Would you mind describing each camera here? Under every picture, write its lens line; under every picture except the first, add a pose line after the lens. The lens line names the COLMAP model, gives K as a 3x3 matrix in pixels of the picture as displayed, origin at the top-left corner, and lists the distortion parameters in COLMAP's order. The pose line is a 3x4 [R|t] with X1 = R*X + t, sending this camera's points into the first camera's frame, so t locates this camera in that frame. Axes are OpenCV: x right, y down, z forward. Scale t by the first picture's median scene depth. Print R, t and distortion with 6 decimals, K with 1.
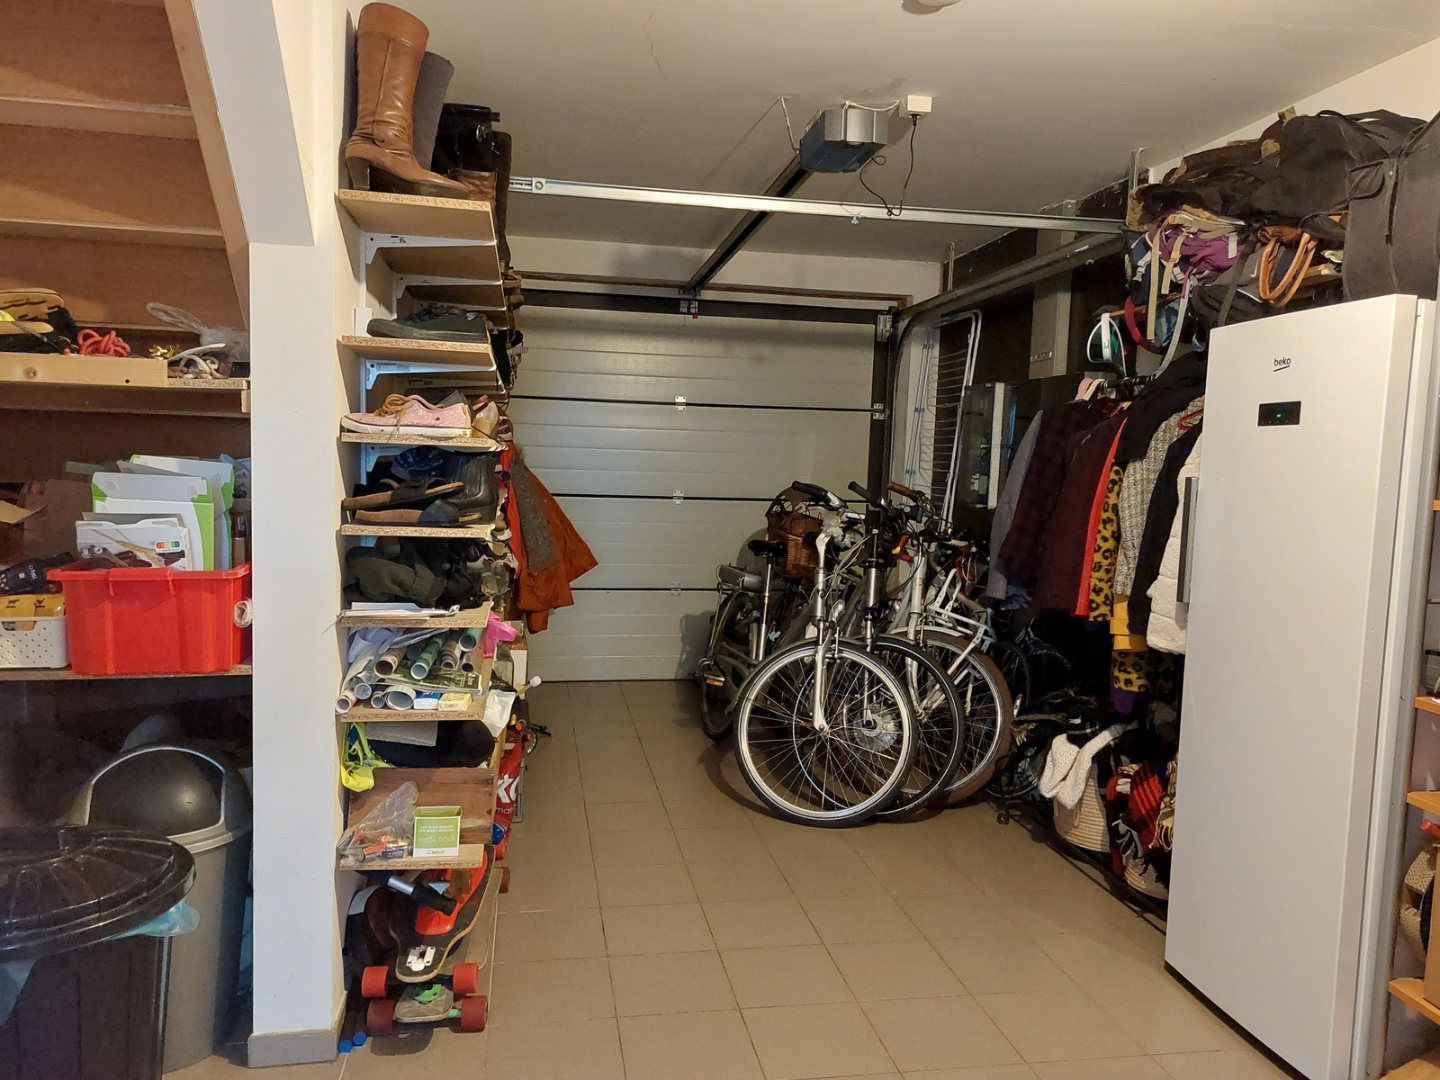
lens RADIAL K [[1039.4, 0, 720.0], [0, 1039.4, 540.0], [0, 0, 1]] dist [0.001088, -0.000594]
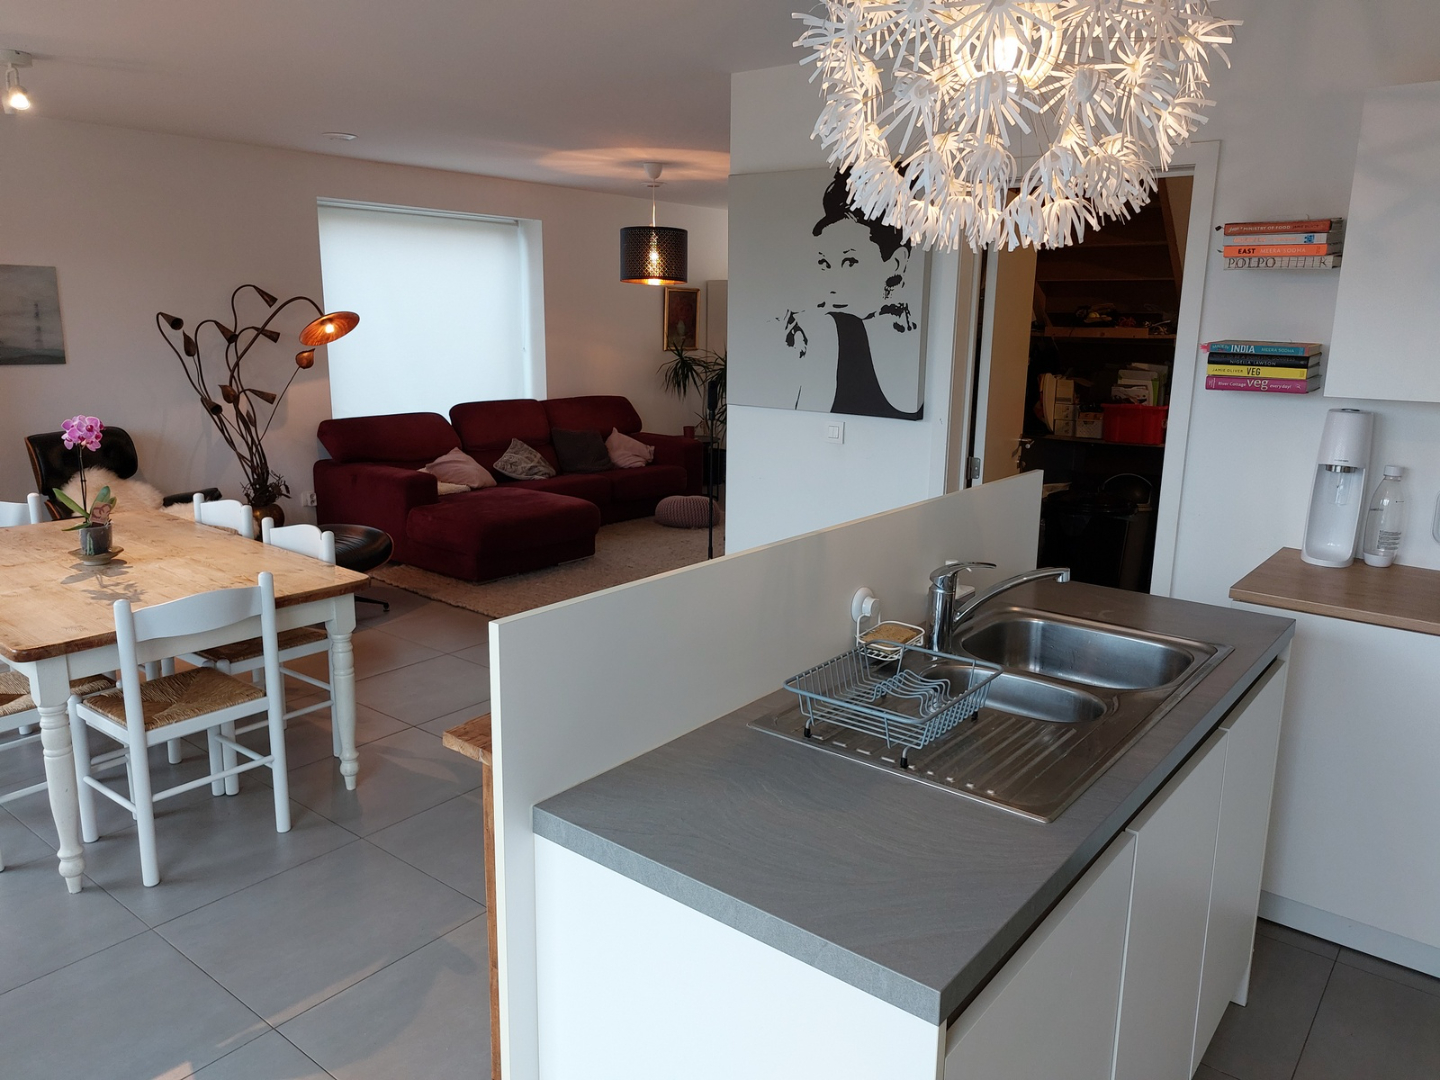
lens RADIAL K [[1039.4, 0, 720.0], [0, 1039.4, 540.0], [0, 0, 1]] dist [0.001088, -0.000594]
pose [[0.654027, 0.143464, -0.742743, 0.834397], [-0.063825, 0.988816, 0.134792, 0.079882], [0.753774, -0.040752, 0.655869, -1.652945]]
